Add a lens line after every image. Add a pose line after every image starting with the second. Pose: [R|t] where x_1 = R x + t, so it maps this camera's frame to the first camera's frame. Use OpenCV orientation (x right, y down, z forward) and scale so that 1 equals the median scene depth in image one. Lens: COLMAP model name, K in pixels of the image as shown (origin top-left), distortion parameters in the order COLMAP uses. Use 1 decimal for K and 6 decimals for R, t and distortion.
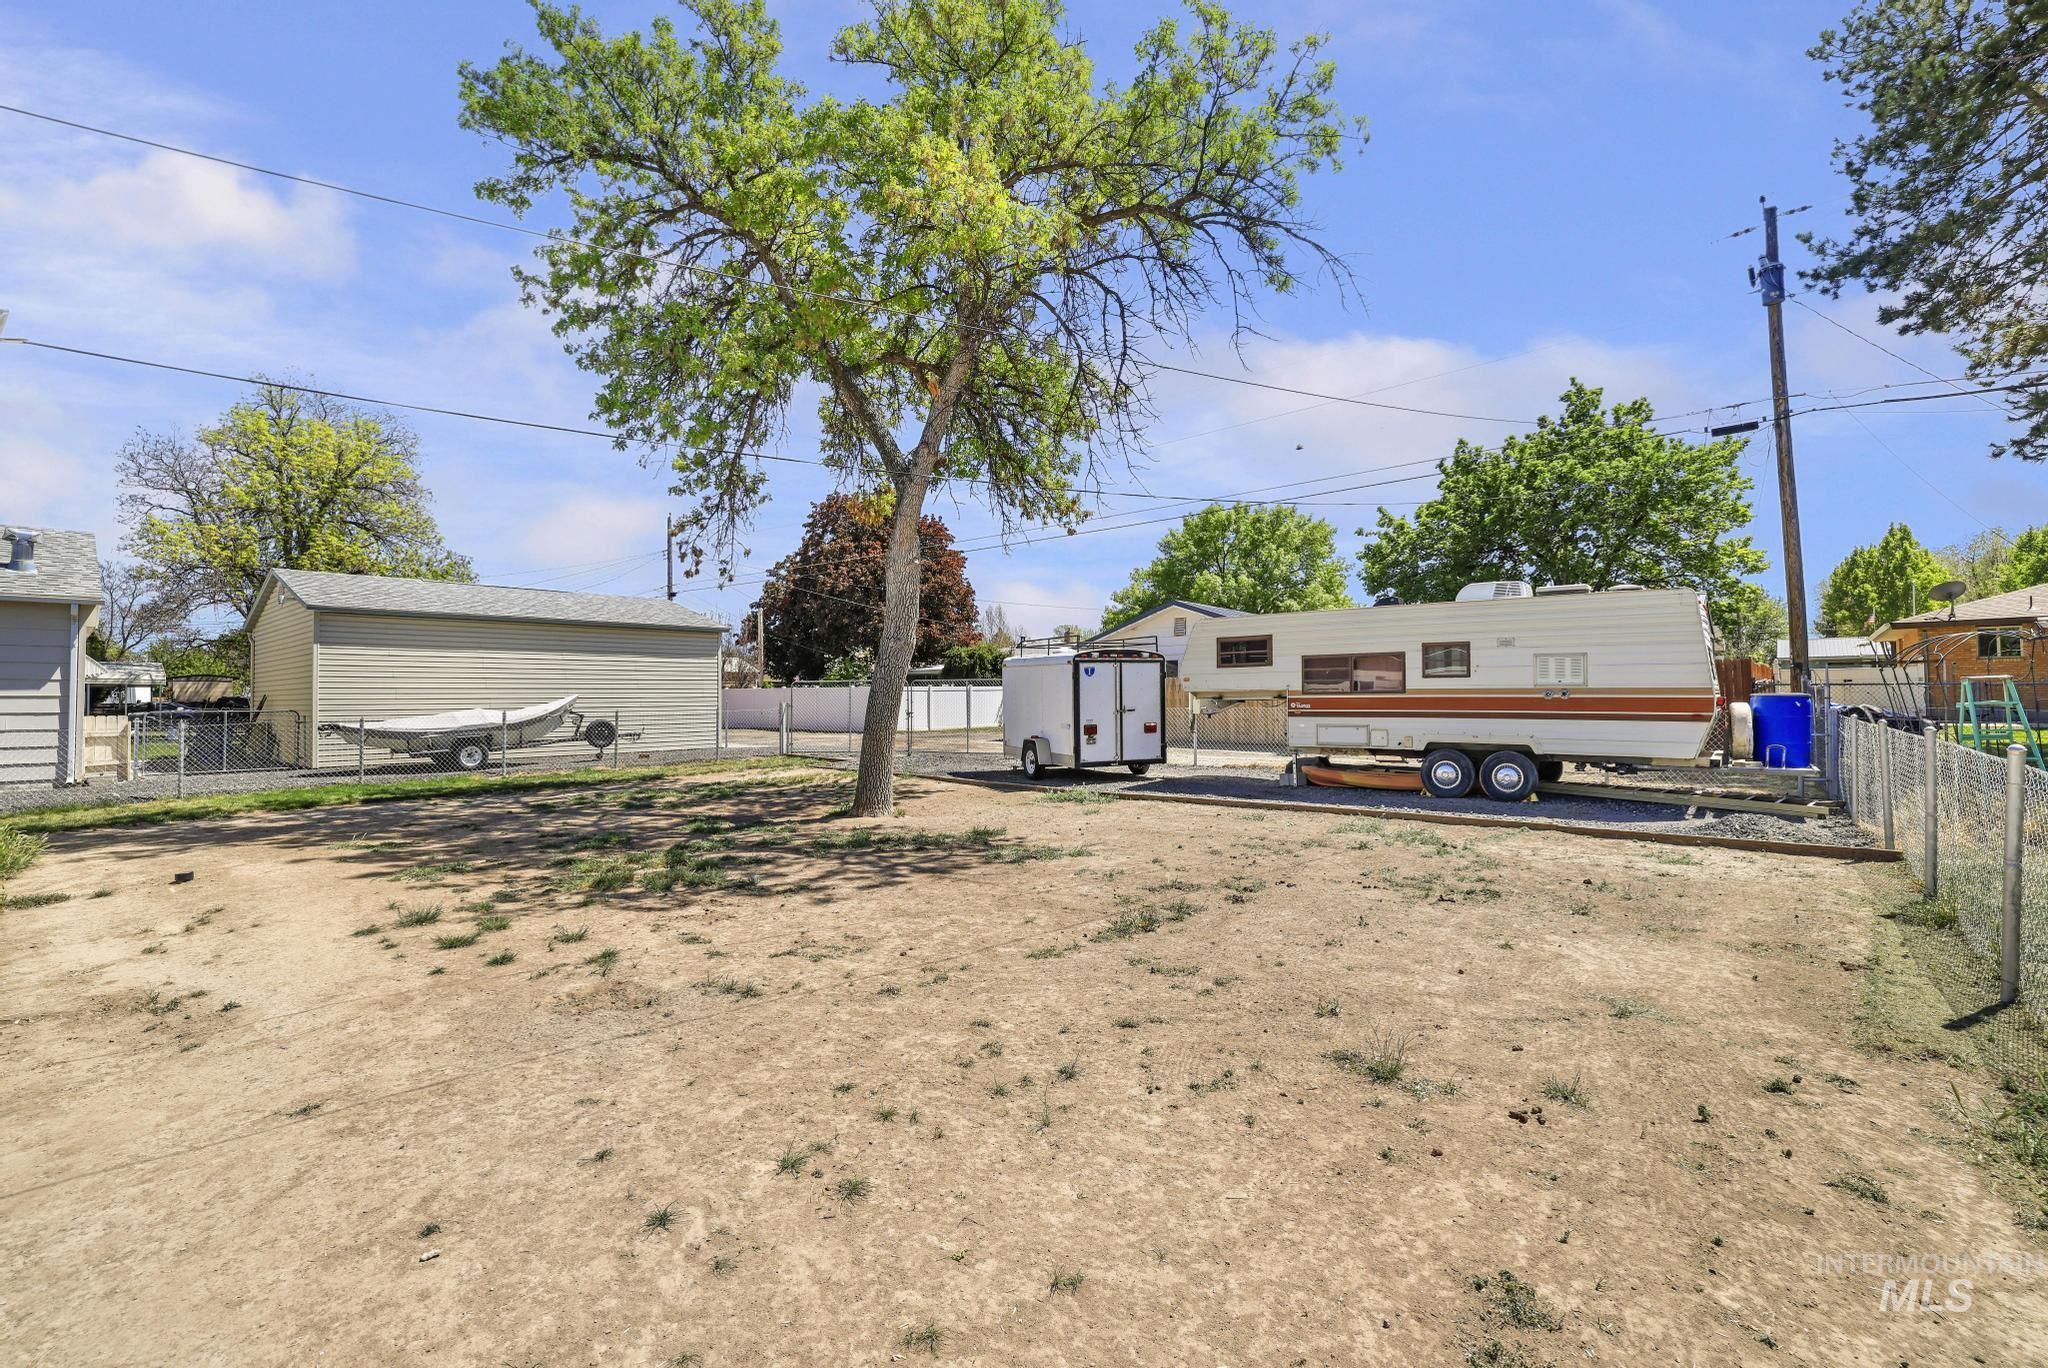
lens RADIAL K [[903.9, 0, 1006.3], [0, 903.9, 681.1], [0, 0, 1]] dist [-0.002721, -0.000230]
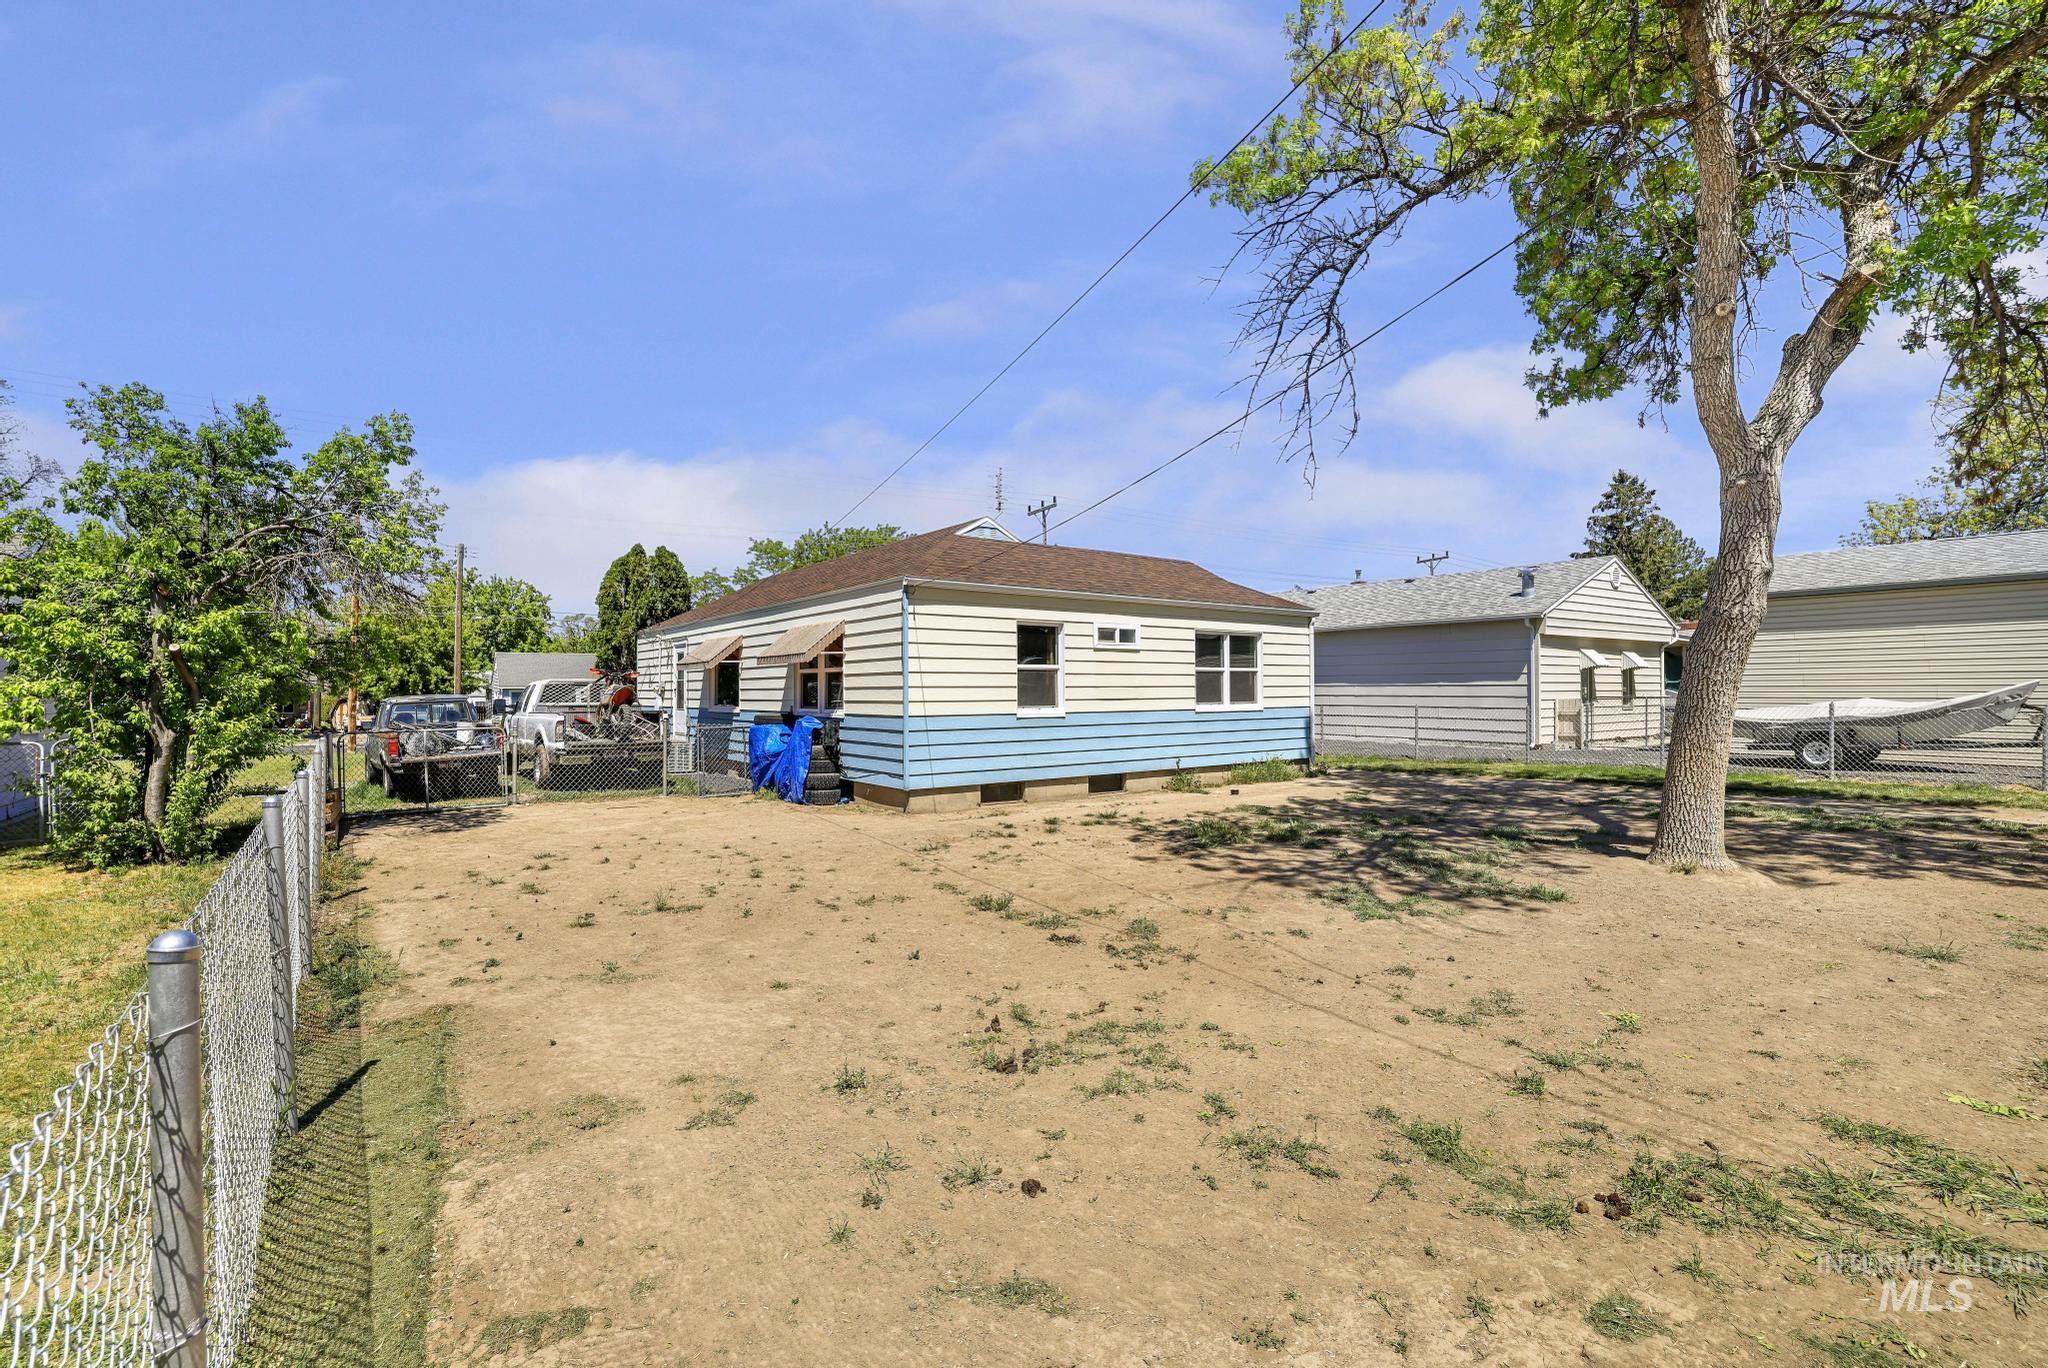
lens RADIAL K [[903.9, 0, 1006.3], [0, 903.9, 681.1], [0, 0, 1]] dist [-0.002721, -0.000230]
pose [[-0.244781, 0.001128, -0.969578, 1.477004], [0.026966, 0.999620, -0.005645, -0.007009], [0.969203, -0.027527, -0.244718, 1.547638]]
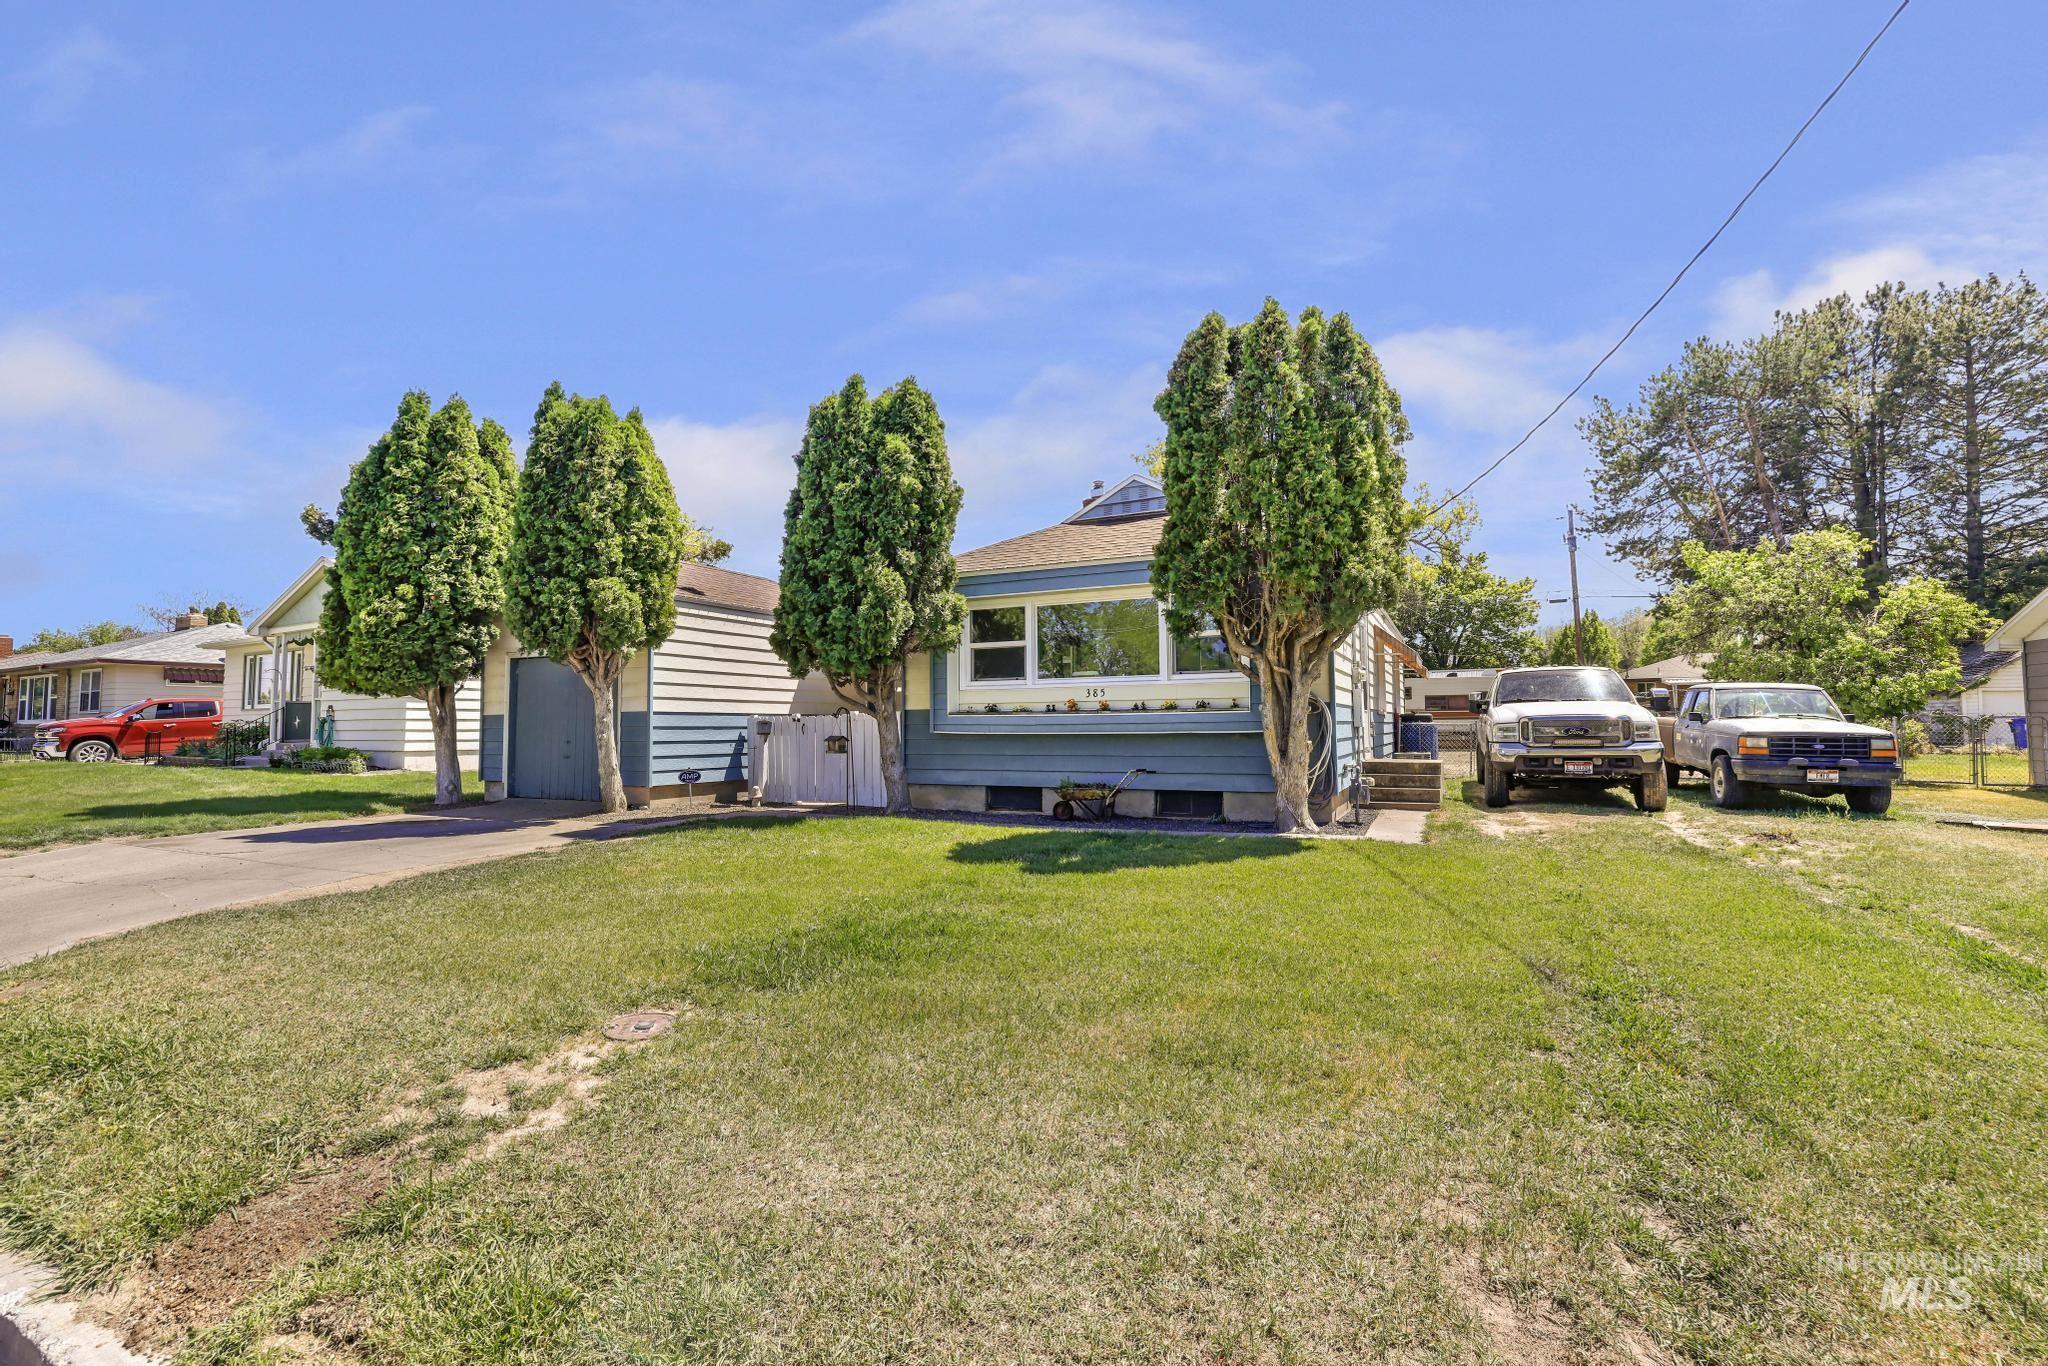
lens RADIAL K [[903.9, 0, 1006.3], [0, 903.9, 680.1], [0, 0, 1]] dist [-0.002721, -0.000230]
pose [[0.974490, 0.010648, 0.224179, -1.042139], [-0.005184, 0.999675, -0.024944, -0.001926], [-0.224372, 0.023146, 0.974229, -0.903785]]
